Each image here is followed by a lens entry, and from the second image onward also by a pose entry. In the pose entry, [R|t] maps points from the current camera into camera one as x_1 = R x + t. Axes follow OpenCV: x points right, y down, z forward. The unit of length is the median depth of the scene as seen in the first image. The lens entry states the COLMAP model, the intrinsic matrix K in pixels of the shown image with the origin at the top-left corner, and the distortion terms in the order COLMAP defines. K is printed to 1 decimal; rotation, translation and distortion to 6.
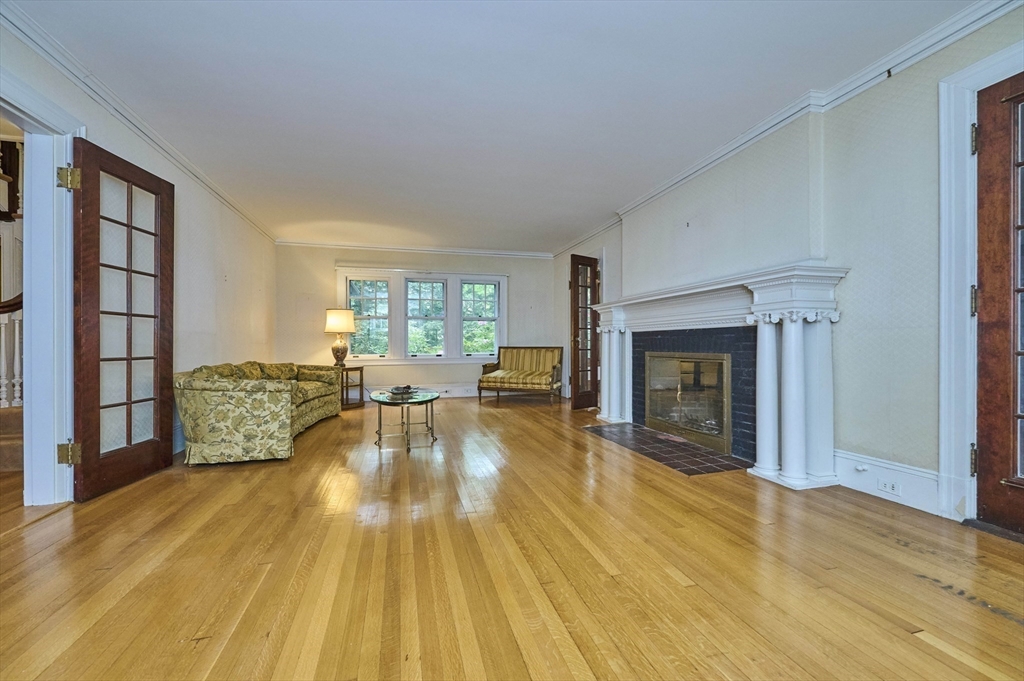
lens RADIAL K [[405.2, 0, 508.0], [0, 405.2, 341.4], [0, 0, 1]] dist [-0.002036, 0.000014]
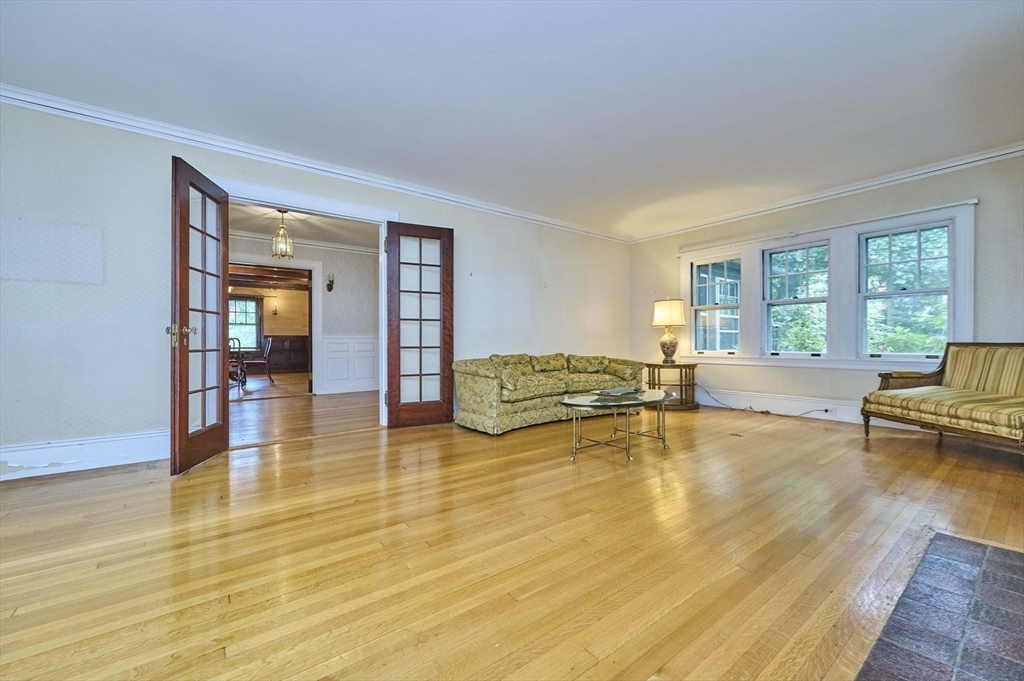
lens RADIAL K [[405.2, 0, 509.9], [0, 405.2, 339.8], [0, 0, 1]] dist [-0.002036, 0.000014]
pose [[0.375185, -0.000760, -0.926950, 0.298014], [0.007779, 0.999967, 0.002329, 0.004726], [0.926917, -0.008085, 0.375179, 0.317584]]
